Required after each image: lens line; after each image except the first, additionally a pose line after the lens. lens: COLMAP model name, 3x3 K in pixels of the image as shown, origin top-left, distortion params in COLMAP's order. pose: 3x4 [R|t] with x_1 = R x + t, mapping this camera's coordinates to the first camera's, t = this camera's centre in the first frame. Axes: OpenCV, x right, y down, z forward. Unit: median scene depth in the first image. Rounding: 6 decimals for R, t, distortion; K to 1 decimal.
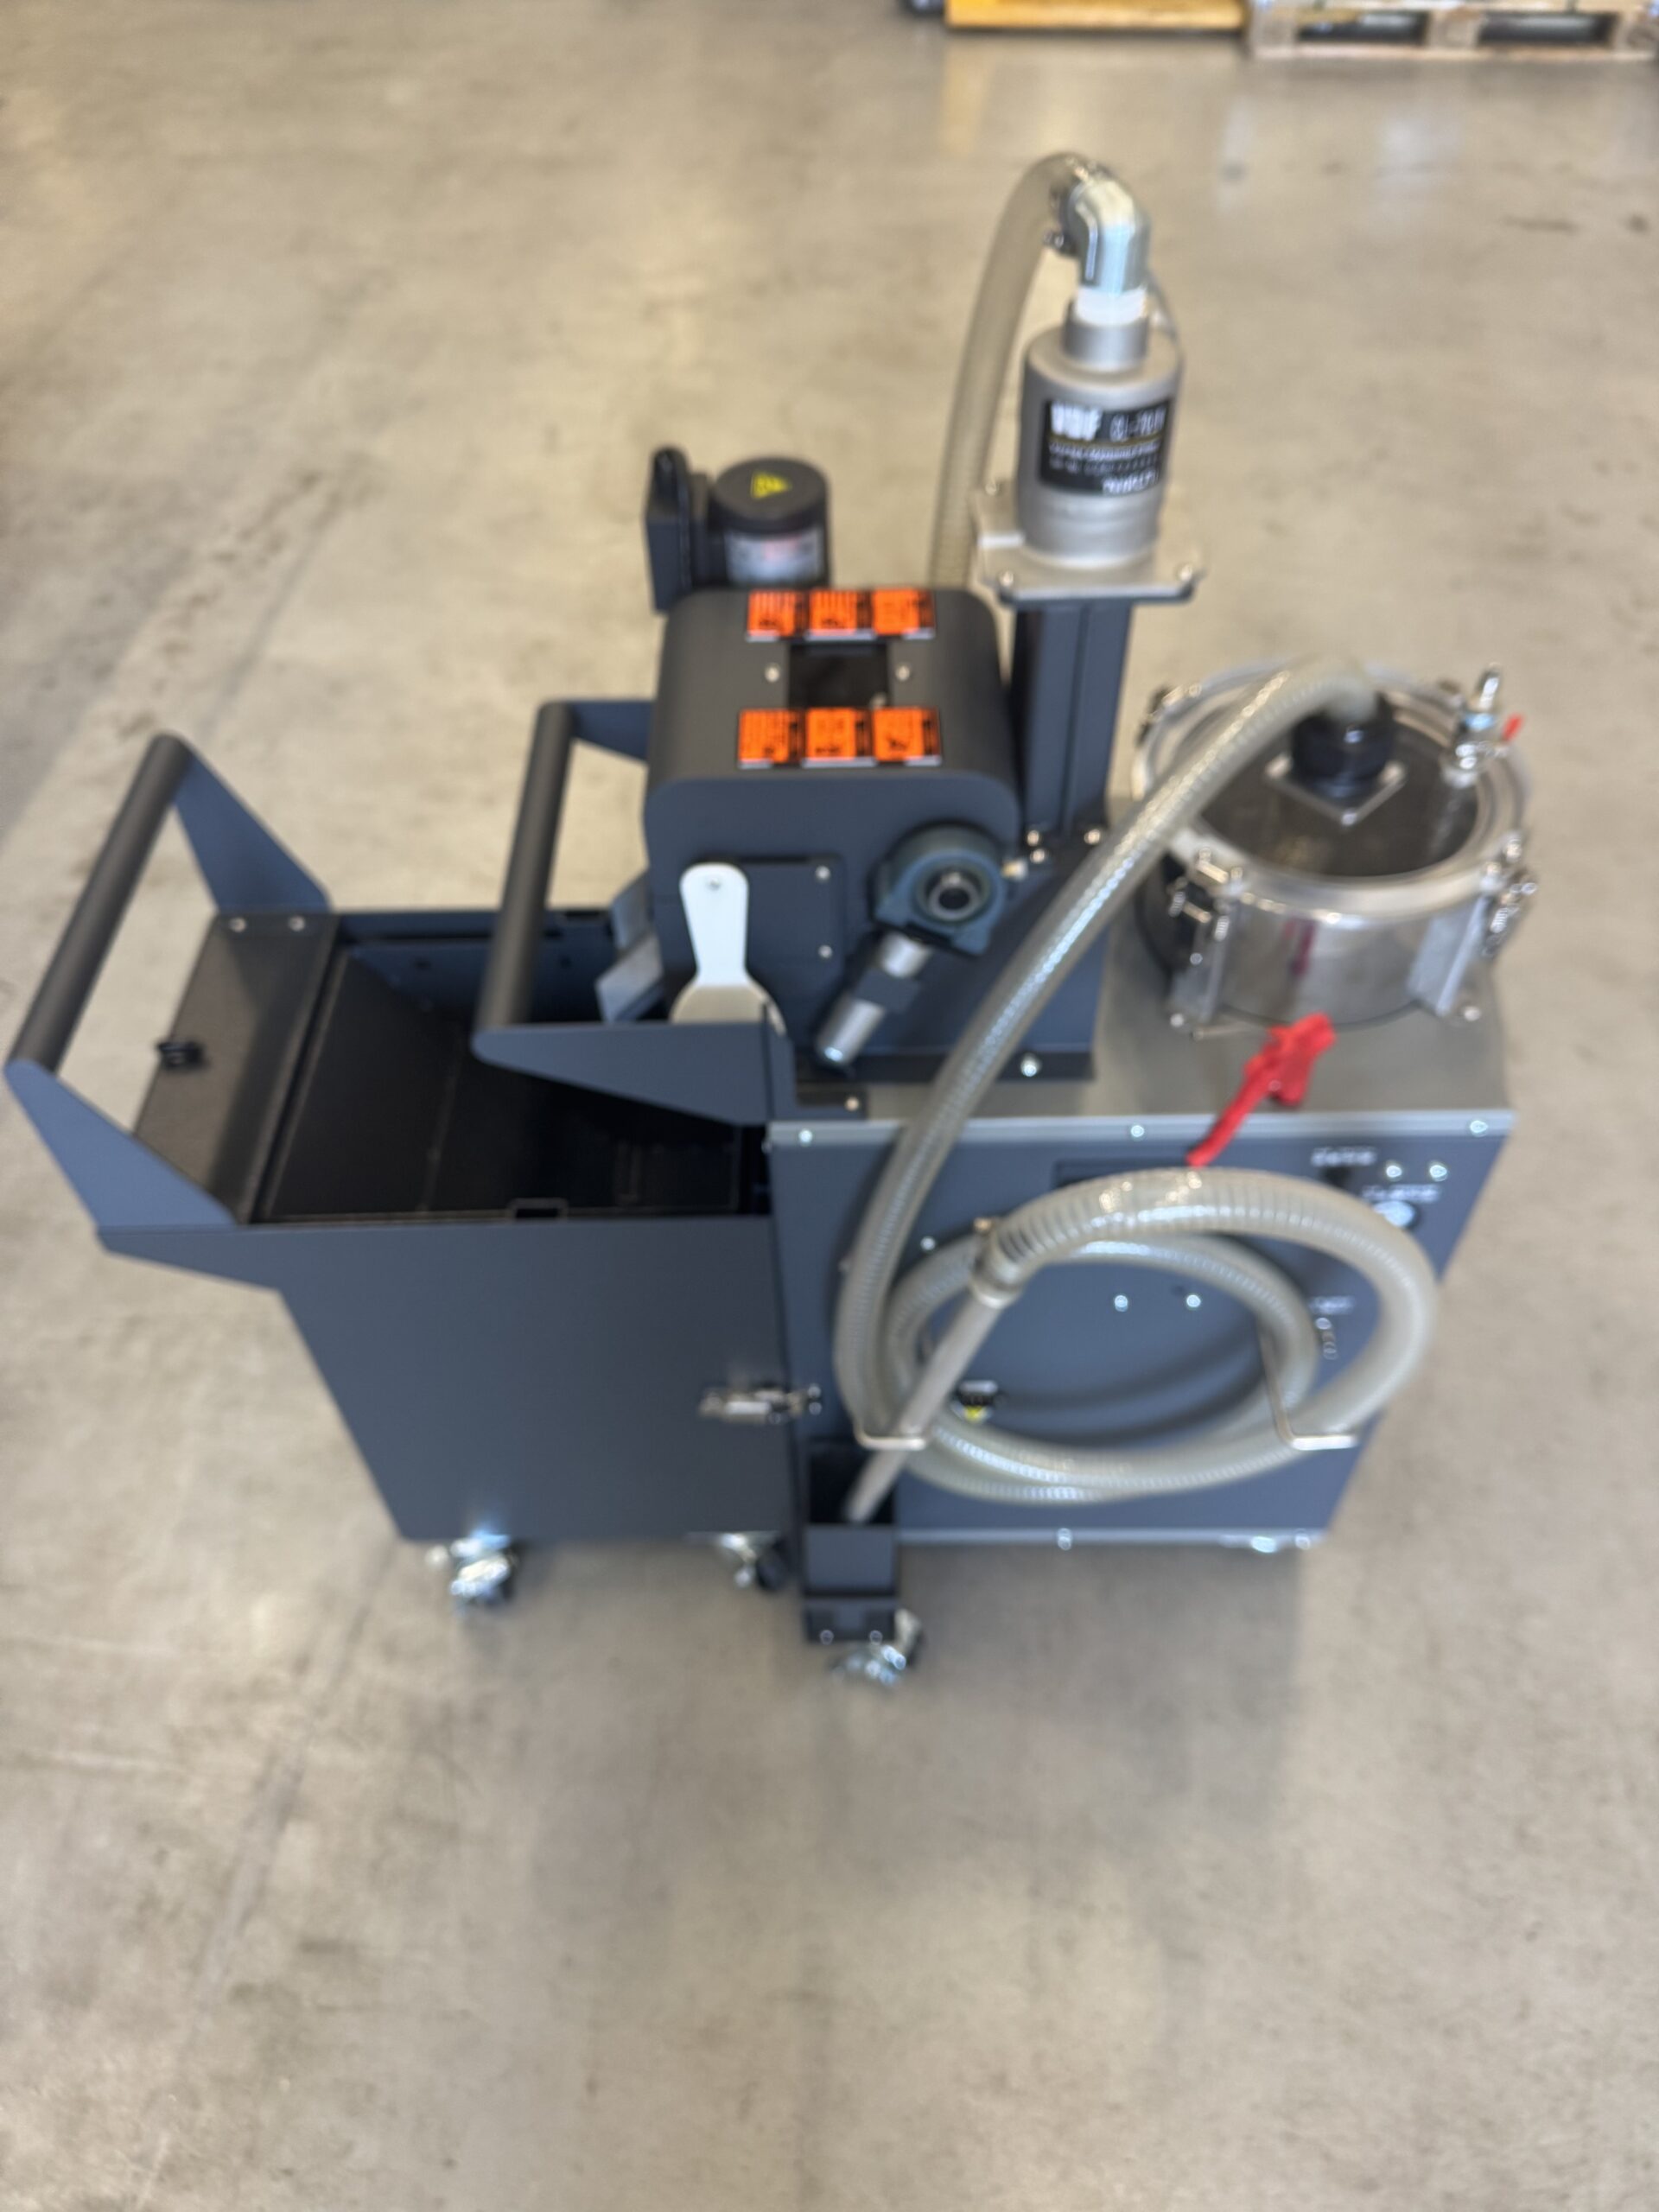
lens RADIAL K [[1572.3, 0, 822.8], [0, 1572.3, 1110.6], [0, 0, 1]] dist [-0.006004, -0.008827]
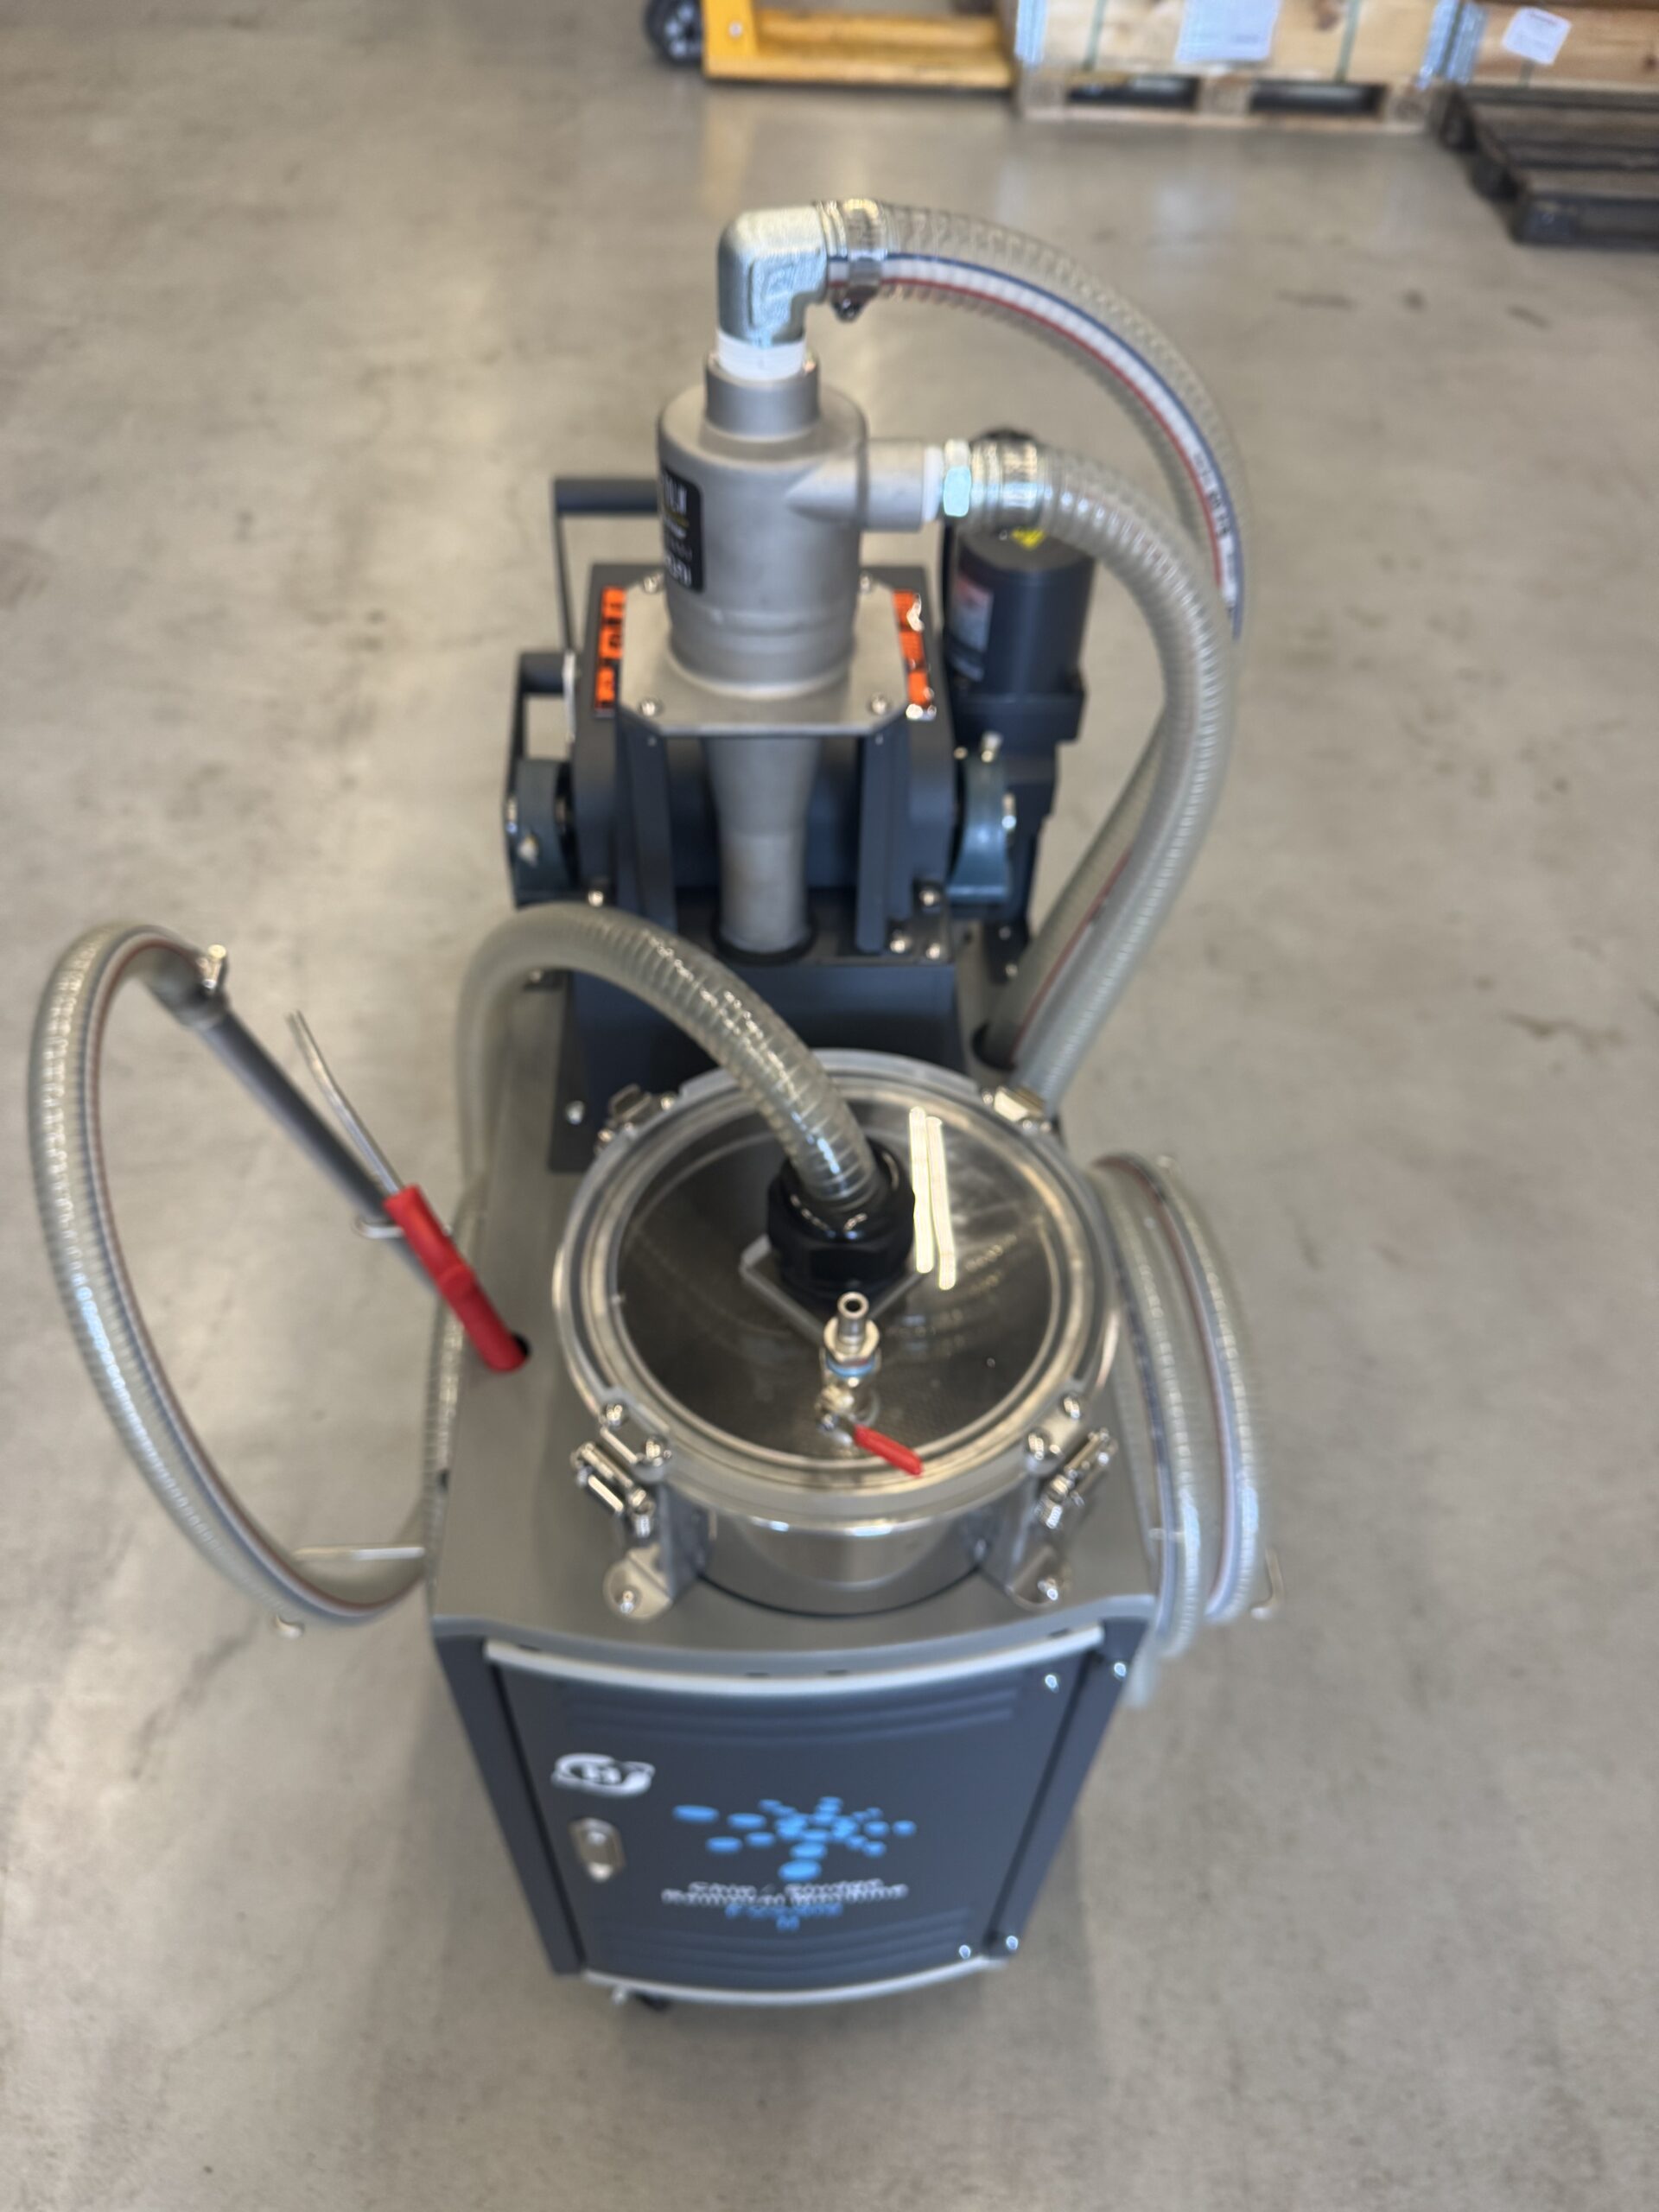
lens RADIAL K [[1572.3, 0, 810.7], [0, 1572.3, 1111.5], [0, 0, 1]] dist [-0.006004, -0.008827]
pose [[0.995069, -0.030447, 0.094393, 0.043612], [0.032400, 0.999290, -0.019227, -0.059409], [-0.093740, 0.022190, 0.995349, 0.081353]]
